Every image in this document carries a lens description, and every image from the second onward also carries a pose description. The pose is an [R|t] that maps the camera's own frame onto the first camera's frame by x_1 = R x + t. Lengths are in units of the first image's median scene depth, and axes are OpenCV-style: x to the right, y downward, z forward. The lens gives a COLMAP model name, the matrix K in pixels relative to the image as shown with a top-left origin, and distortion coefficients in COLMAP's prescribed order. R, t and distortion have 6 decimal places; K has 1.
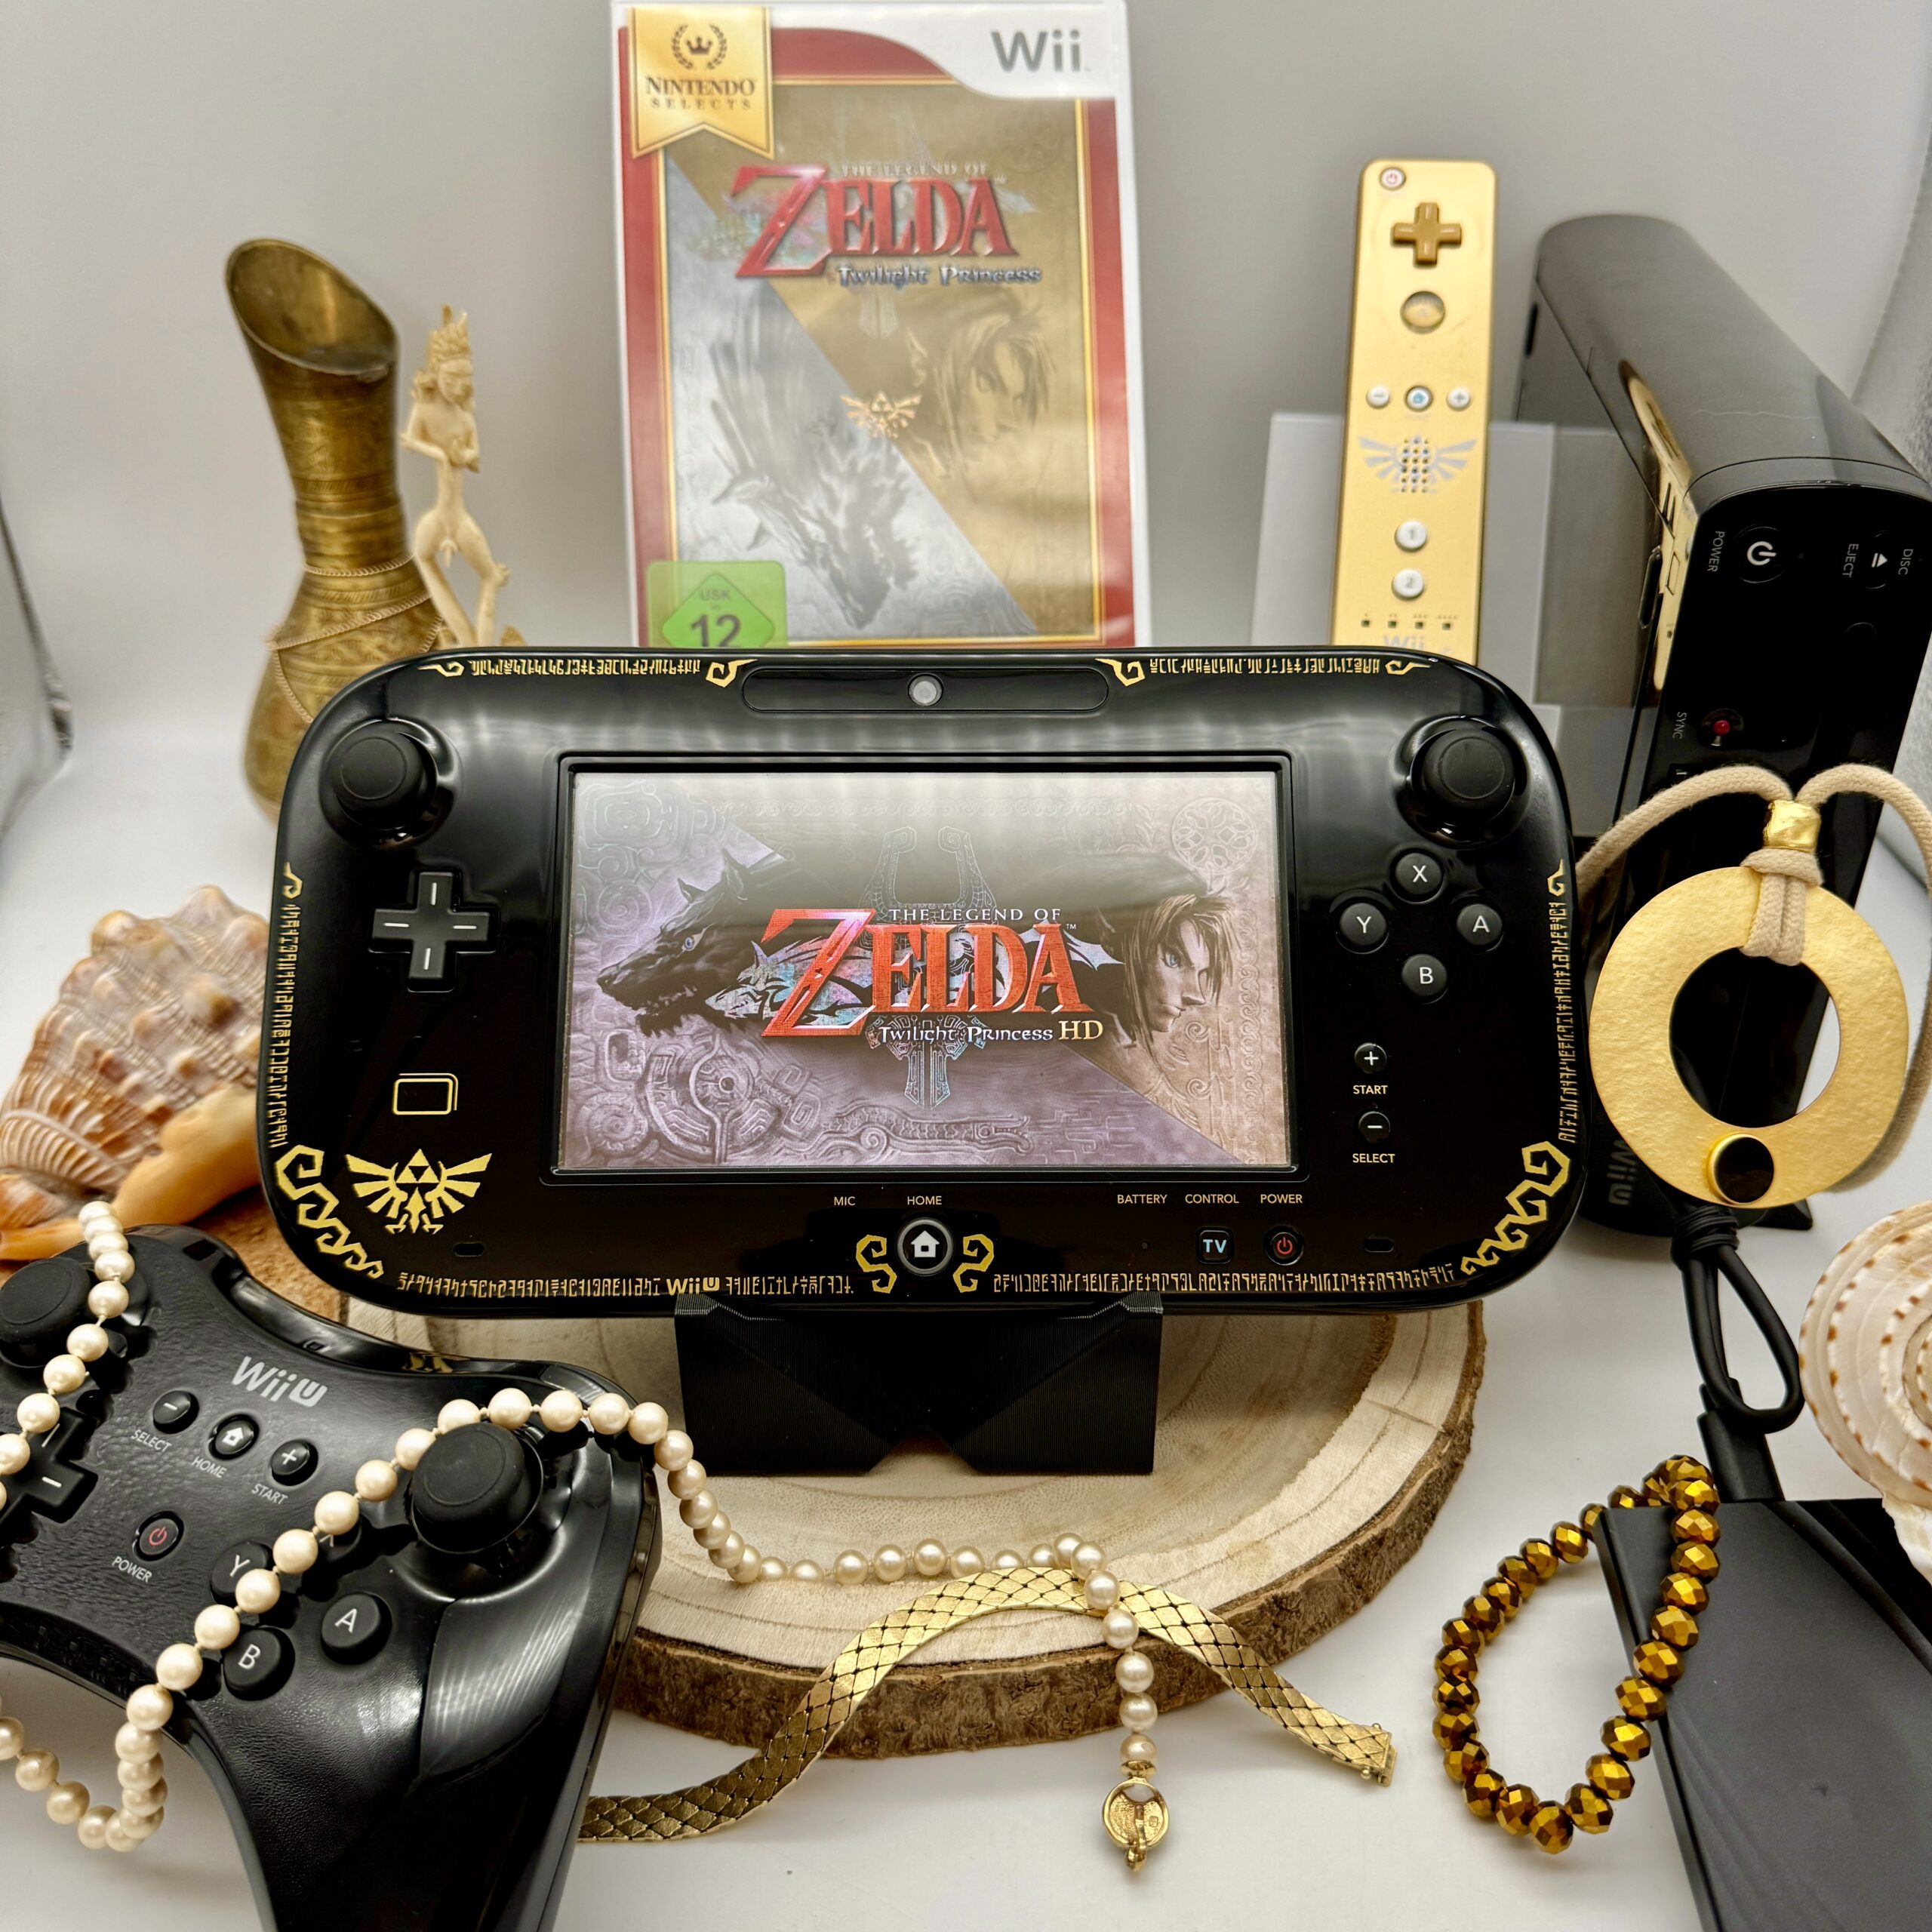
lens RADIAL K [[1737.9, 0, 968.0], [0, 1737.9, 980.9], [0, 0, 1]] dist [0.133666, -0.348134]
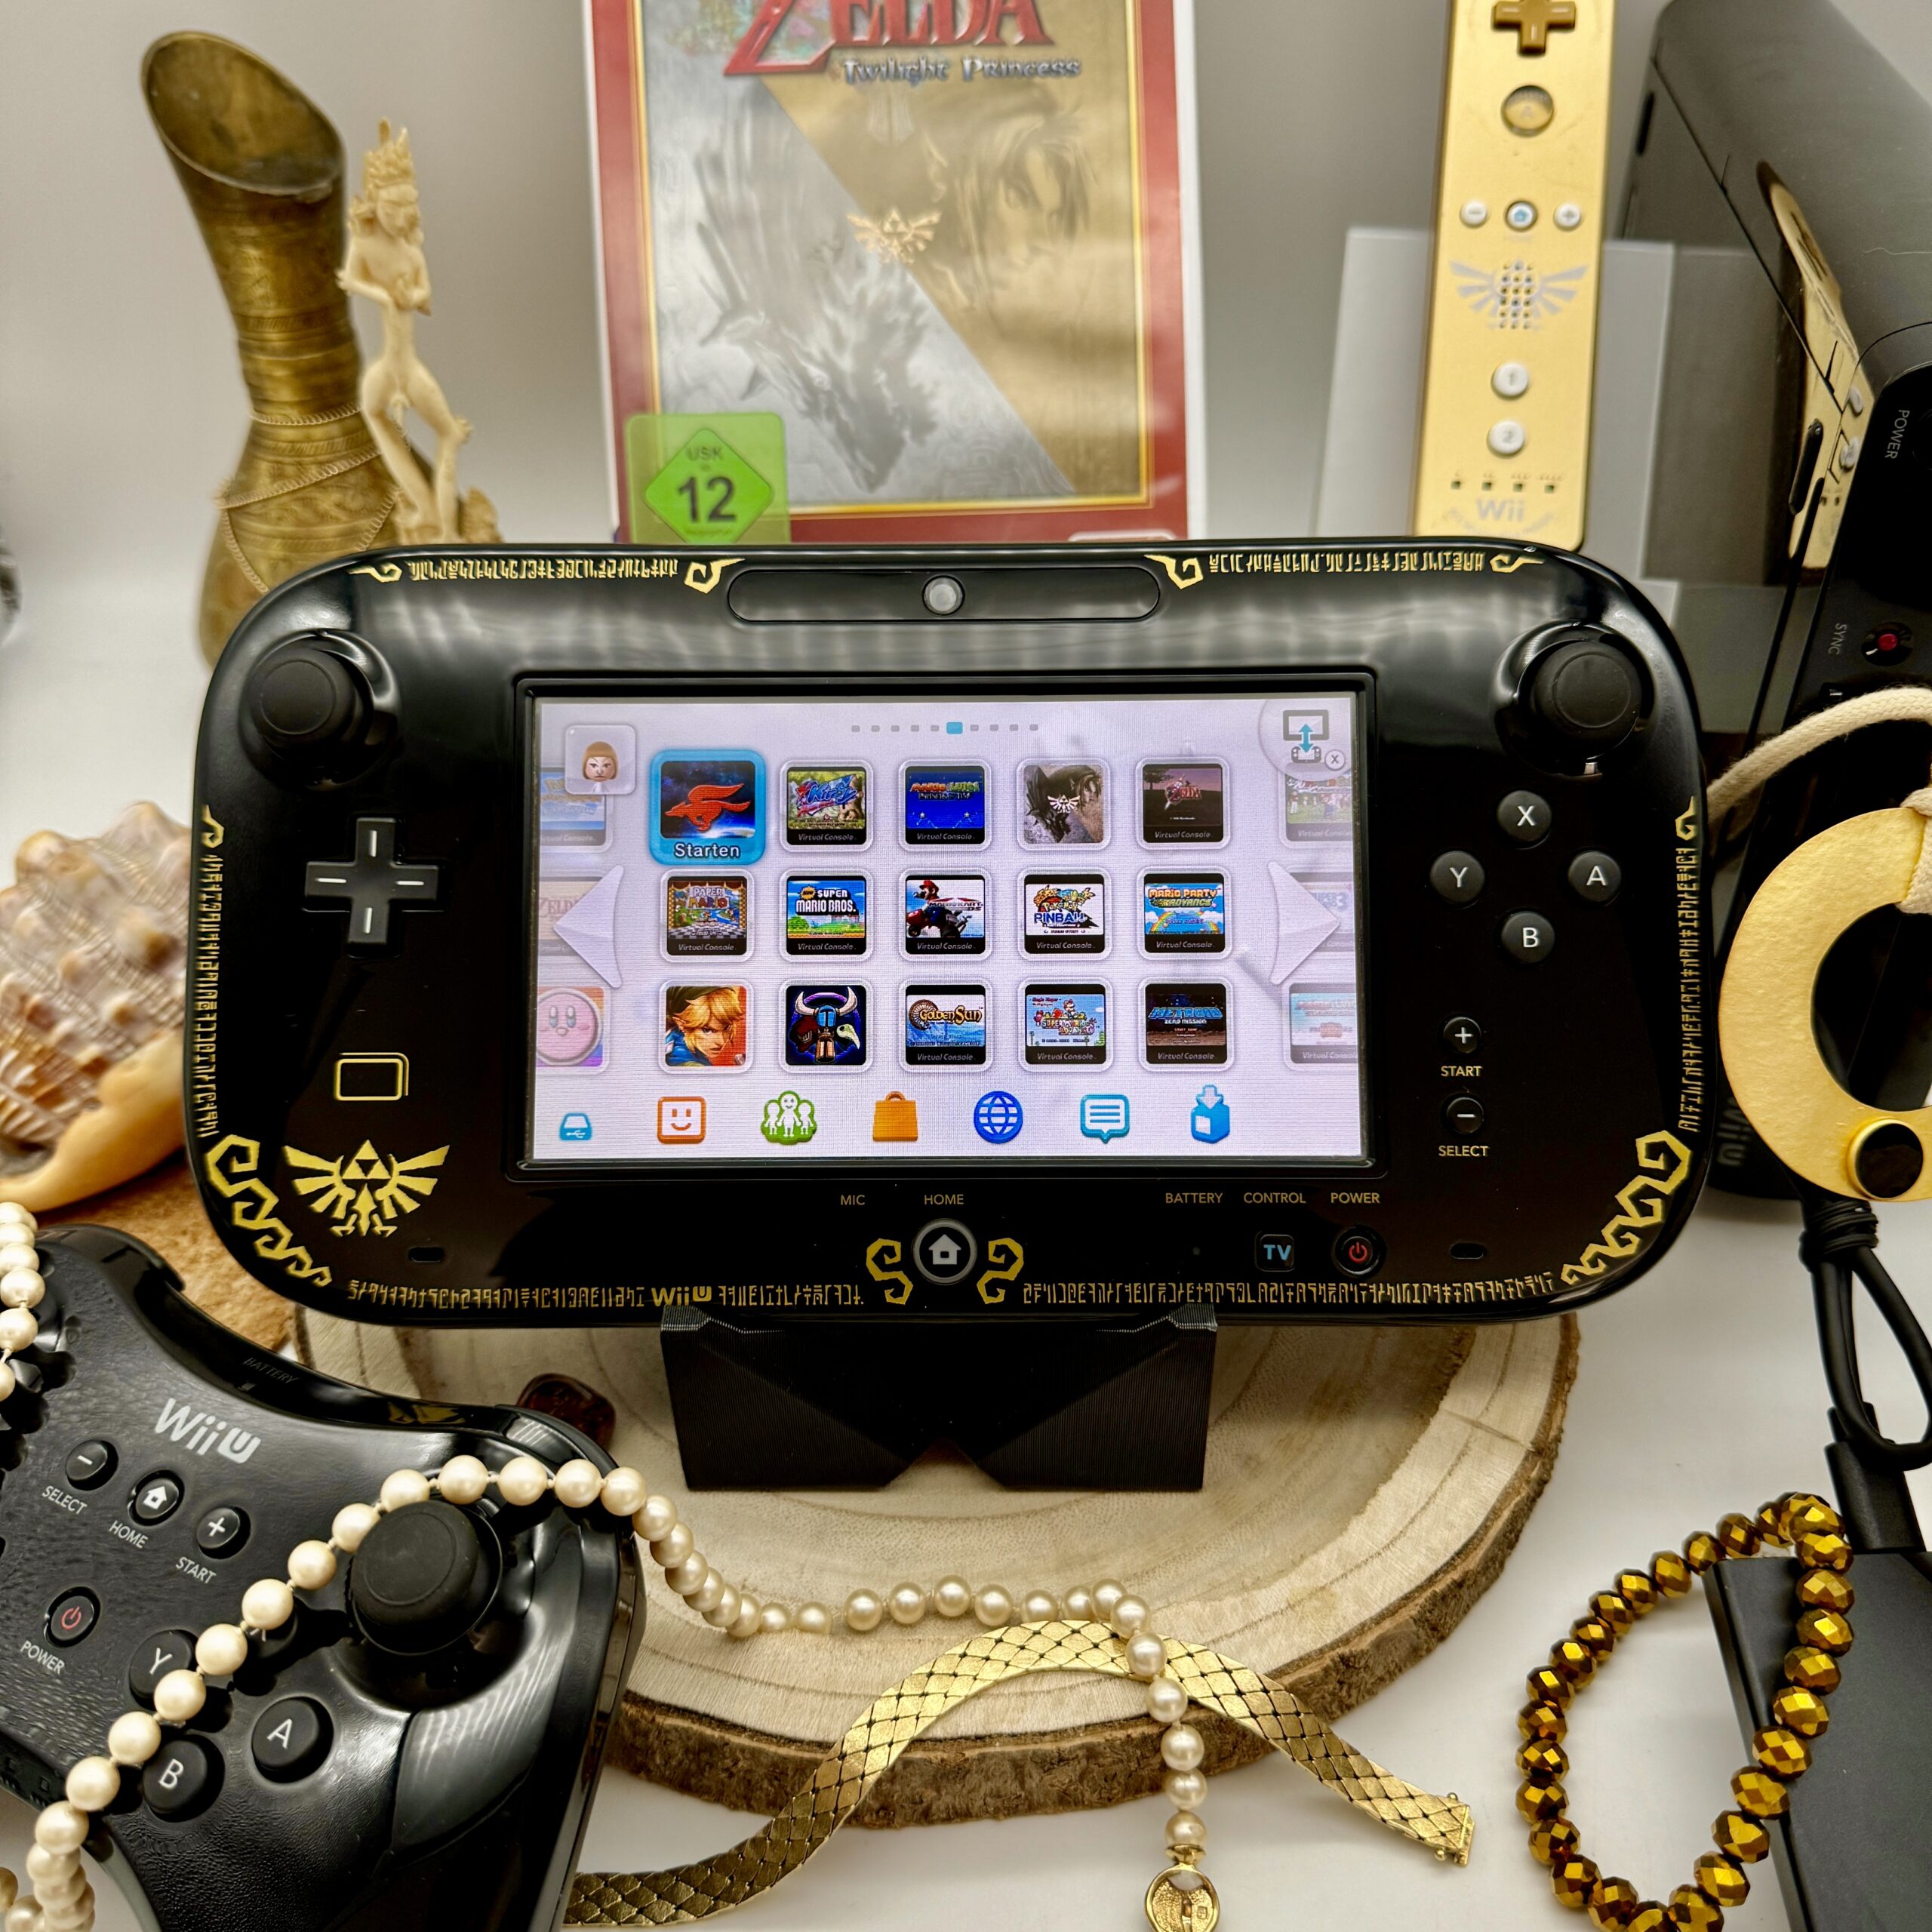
lens RADIAL K [[1739.7, 0, 966.0], [0, 1739.7, 966.0], [0, 0, 1]] dist [0.129896, -0.341315]
pose [[0.999814, -0.001081, -0.019276, 0.002941], [0.003186, 0.993985, 0.109469, -0.085361], [0.019042, -0.109510, 0.993803, 0.144161]]
